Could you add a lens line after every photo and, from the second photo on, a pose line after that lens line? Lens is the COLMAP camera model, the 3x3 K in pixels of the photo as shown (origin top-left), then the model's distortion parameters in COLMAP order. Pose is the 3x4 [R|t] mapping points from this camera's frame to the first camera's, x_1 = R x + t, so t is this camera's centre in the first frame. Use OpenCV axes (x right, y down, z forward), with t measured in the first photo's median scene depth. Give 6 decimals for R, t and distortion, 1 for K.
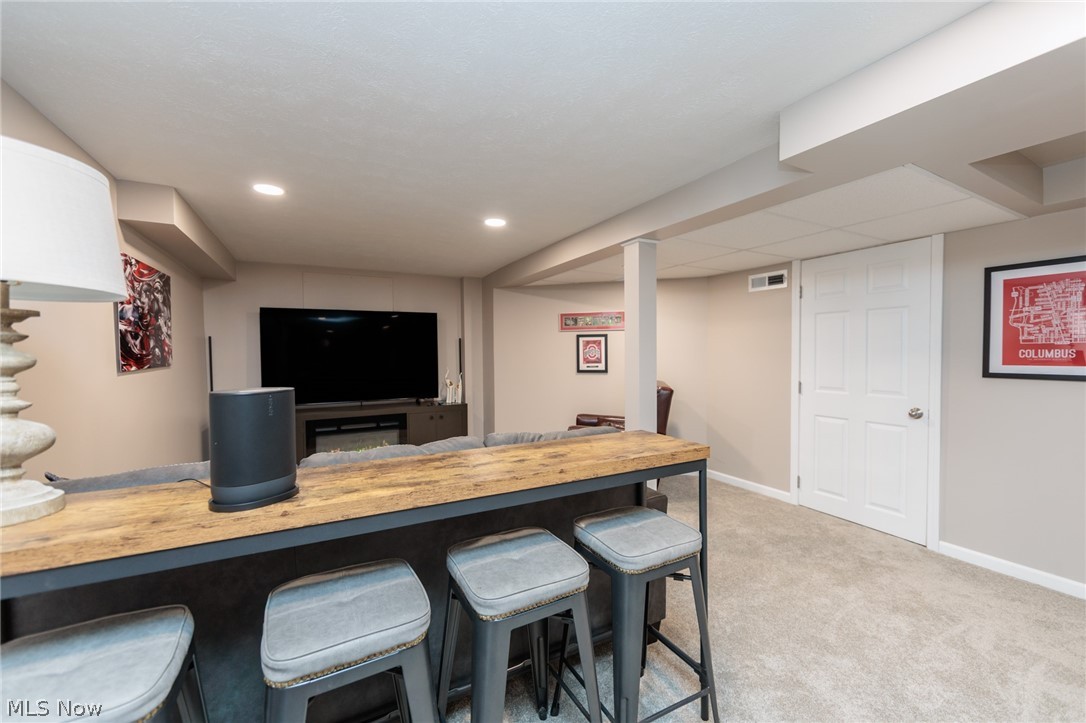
lens RADIAL K [[422.3, 0, 541.6], [0, 422.3, 362.0], [0, 0, 1]] dist [-0.003301, -0.000190]
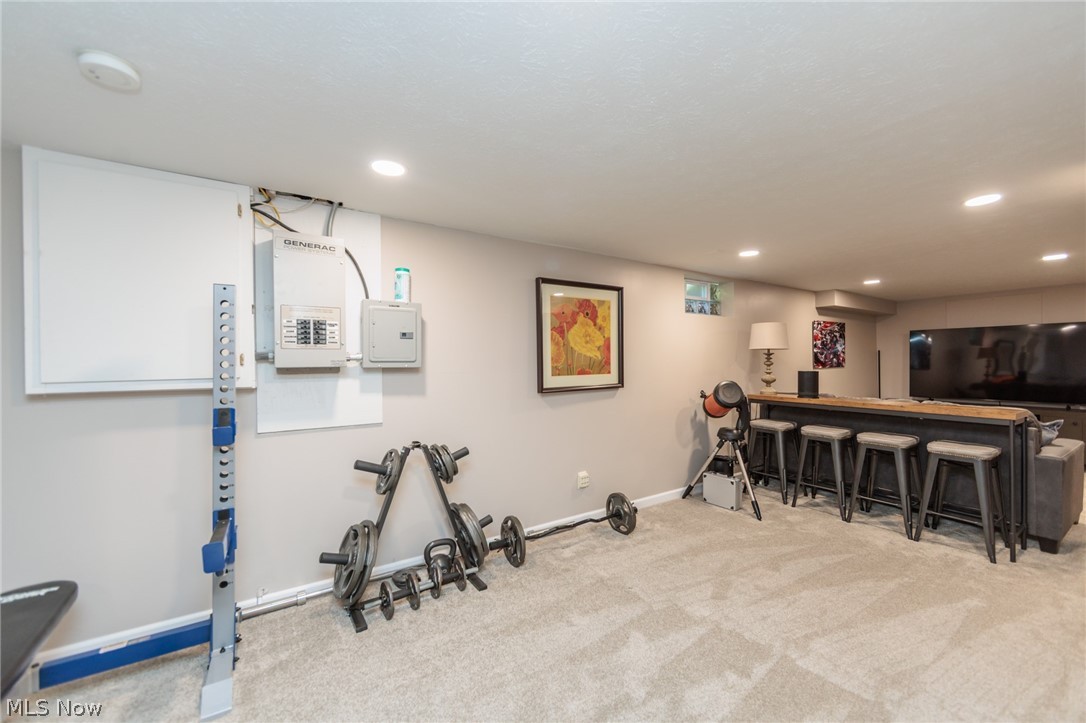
lens RADIAL K [[422.3, 0, 546.4], [0, 422.3, 360.7], [0, 0, 1]] dist [-0.003301, -0.000190]
pose [[0.090172, 0.004917, -0.995914, 0.622195], [-0.021455, 0.999765, 0.002994, 0.002157], [0.995695, 0.021098, 0.090256, -0.375476]]
